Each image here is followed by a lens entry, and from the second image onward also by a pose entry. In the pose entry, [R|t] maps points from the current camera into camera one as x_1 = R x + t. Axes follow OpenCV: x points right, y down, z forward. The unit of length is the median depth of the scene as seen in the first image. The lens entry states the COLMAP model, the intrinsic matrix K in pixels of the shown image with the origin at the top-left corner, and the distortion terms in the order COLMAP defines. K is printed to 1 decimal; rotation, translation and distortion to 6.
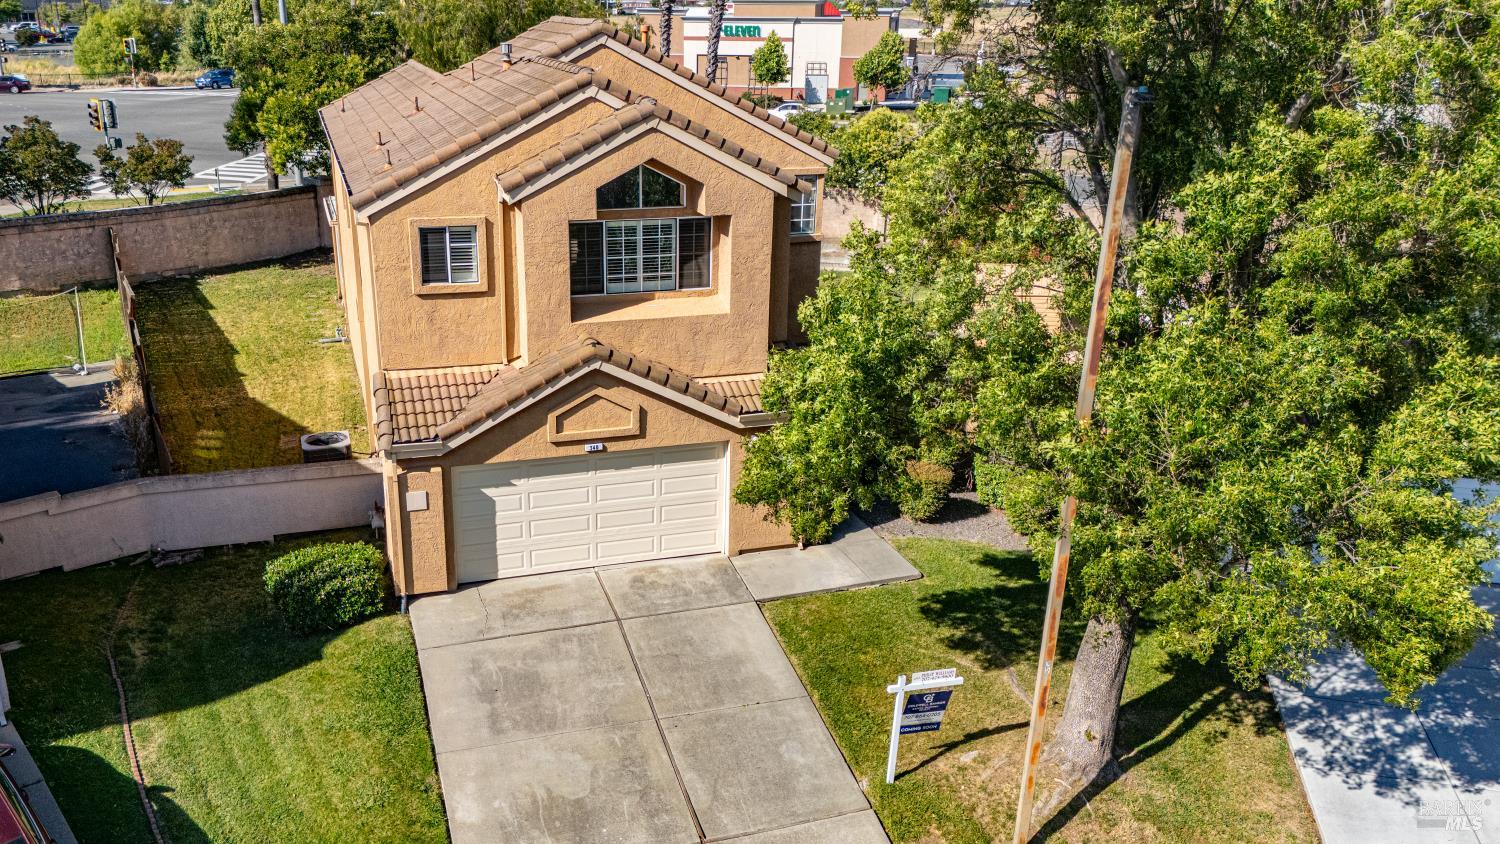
lens RADIAL K [[1232.1, 0, 670.7], [0, 1232.1, 441.4], [0, 0, 1]] dist [0.056235, -0.005333]
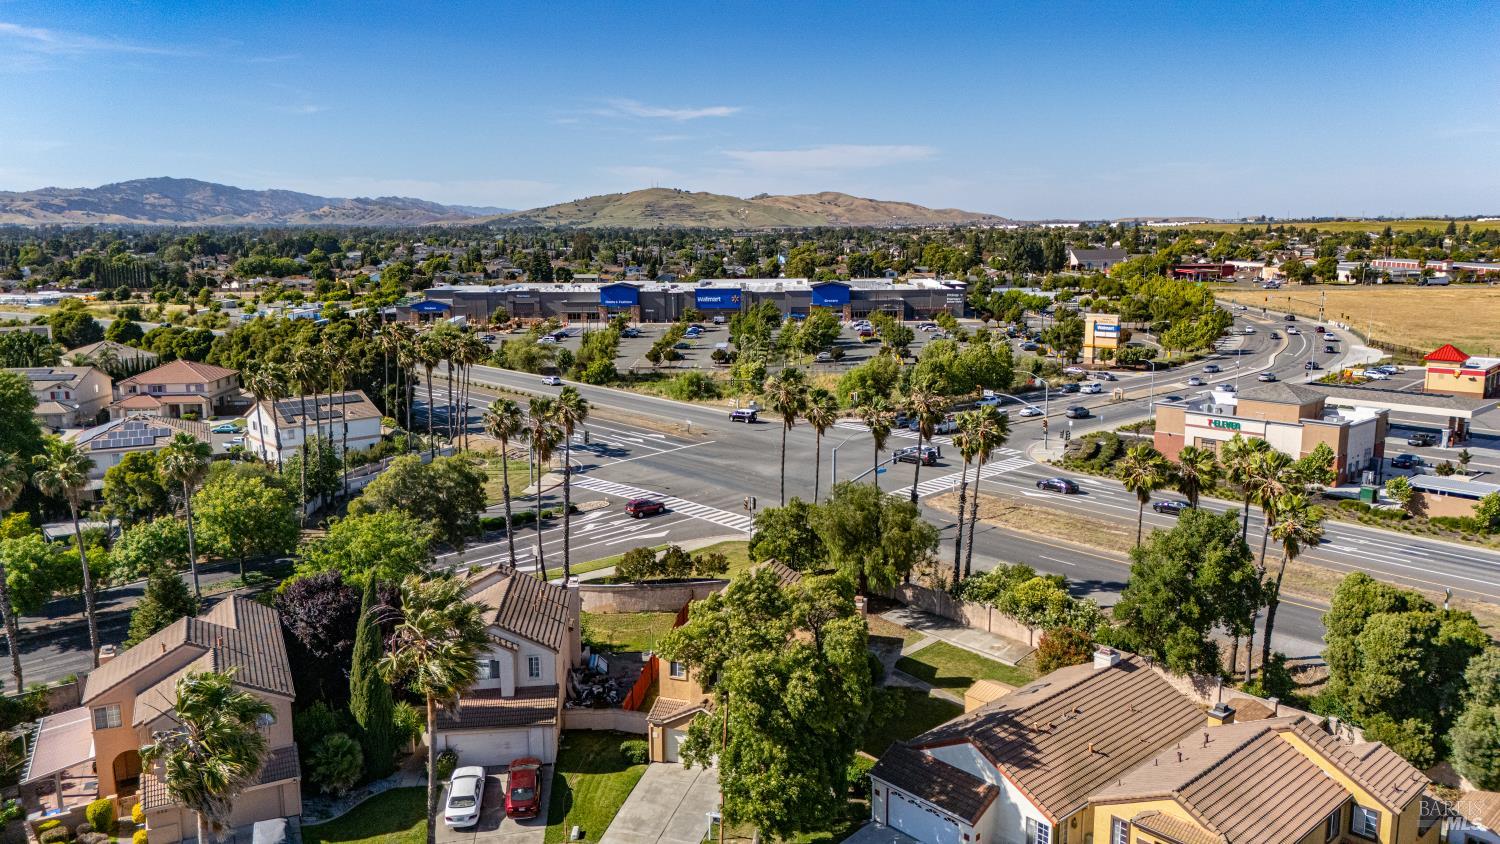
lens RADIAL K [[1104.2, 0, 750.0], [0, 1104.2, 422.0], [0, 0, 1]] dist [0.085746, -0.087738]
pose [[0.819434, 0.088720, -0.566265, 1.846998], [-0.183020, 0.976730, -0.111816, -0.552057], [0.543168, 0.195263, 0.816603, -1.771717]]
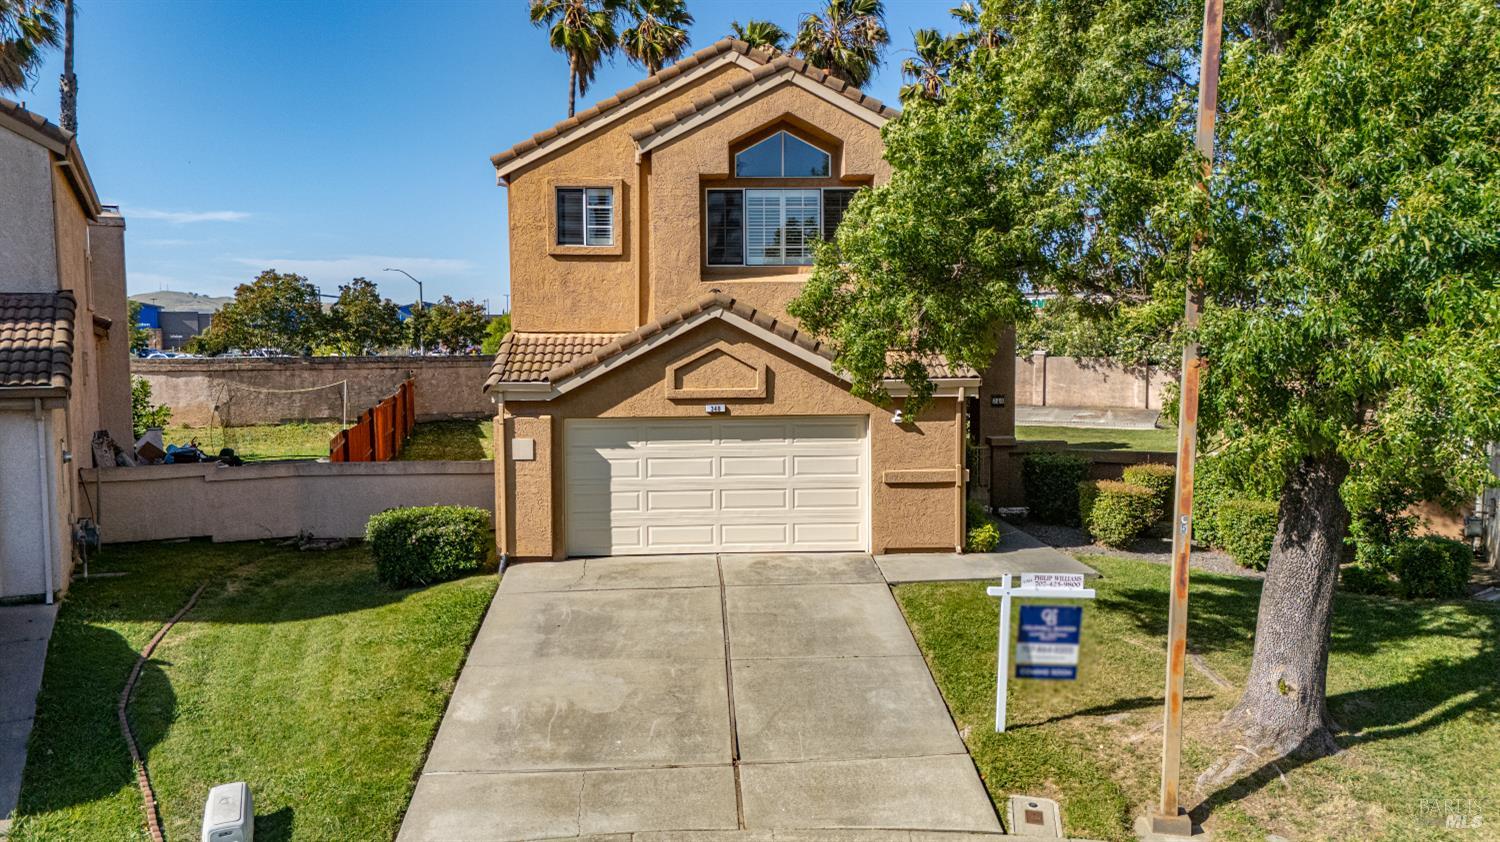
lens RADIAL K [[1125.1, 0, 730.5], [0, 1125.1, 421.1], [0, 0, 1]] dist [0.074249, -0.067207]
pose [[0.971570, 0.003045, -0.236733, 0.154477], [-0.066971, 0.962612, -0.262475, 0.244304], [0.227082, 0.270867, 0.935449, 0.220162]]
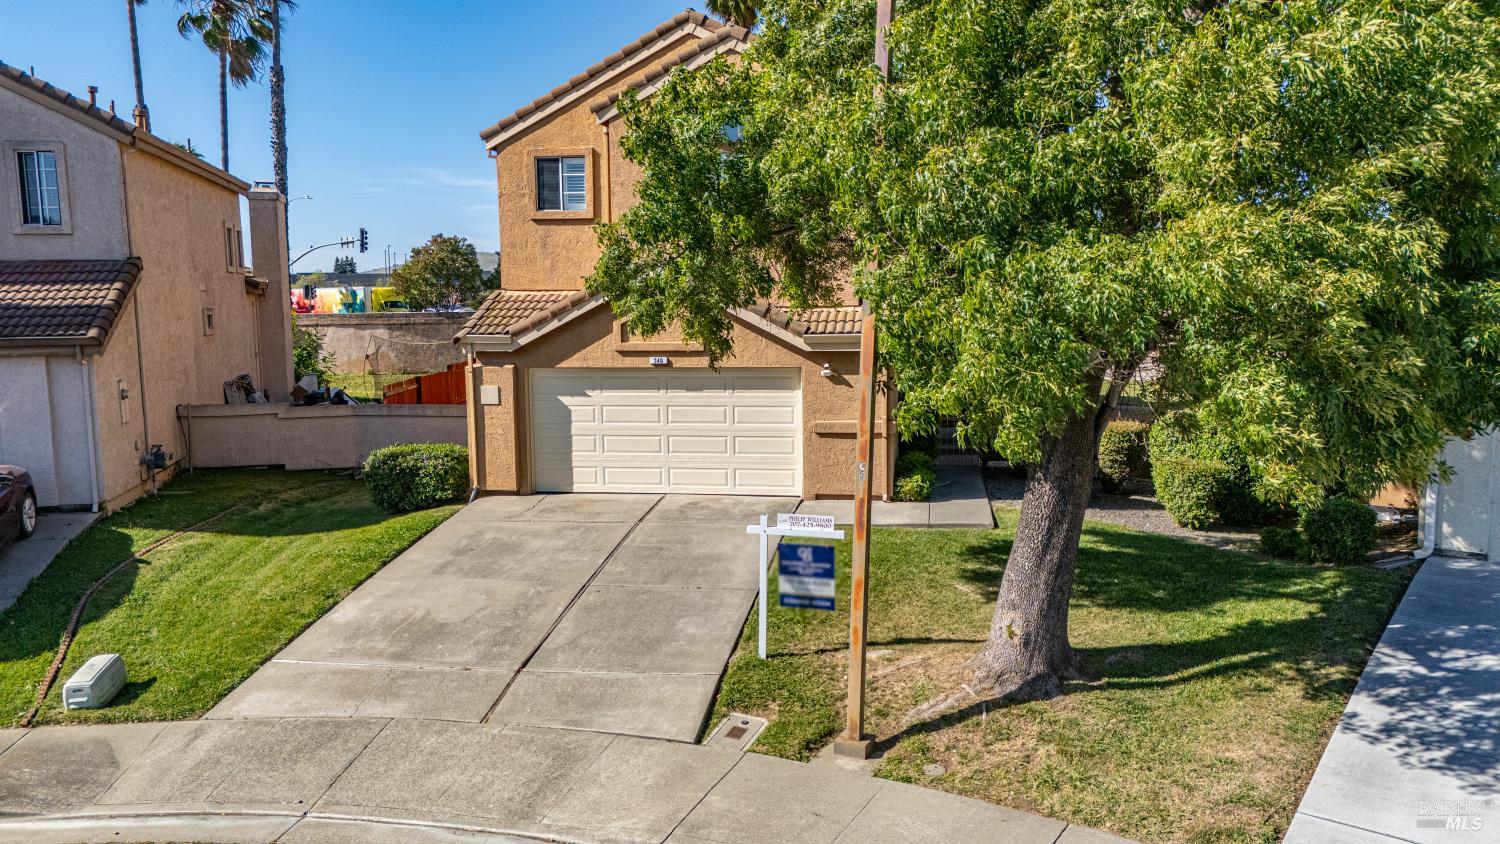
lens RADIAL K [[1104.2, 0, 750.0], [0, 1104.2, 422.0], [0, 0, 1]] dist [0.085746, -0.087738]
pose [[0.893674, 0.033219, -0.447486, 0.425097], [-0.135145, 0.970876, -0.197825, 0.230315], [0.427882, 0.237267, 0.872136, 0.266206]]
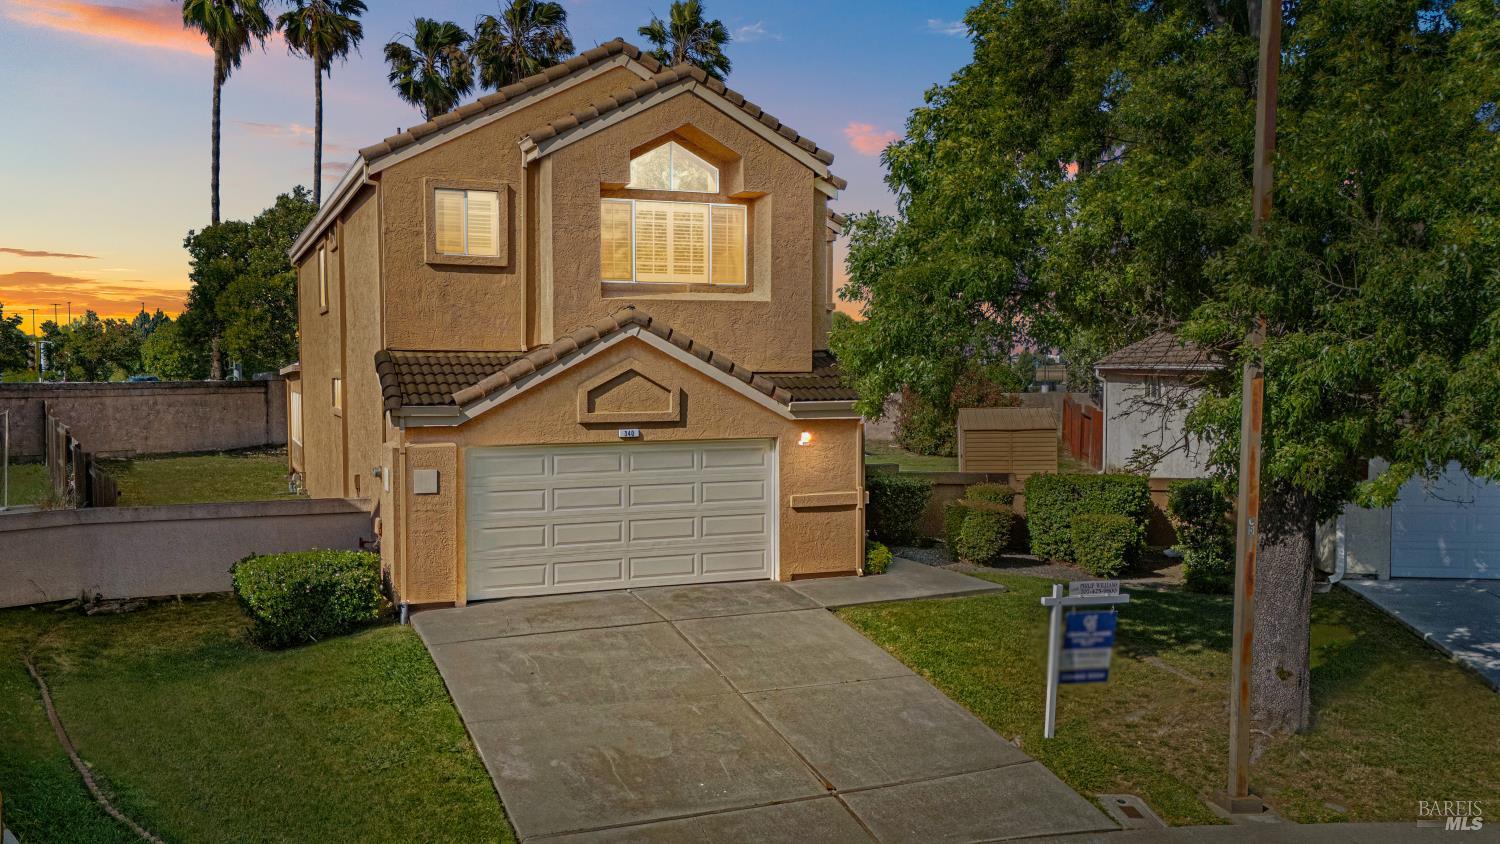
lens RADIAL K [[1210.9, 0, 672.0], [0, 1210.9, 439.6], [0, 0, 1]] dist [0.050514, -0.001234]
pose [[0.996971, -0.014154, 0.076474, -0.101170], [0.035279, 0.958621, -0.282492, 0.260196], [-0.069311, 0.284334, 0.956216, 0.190519]]
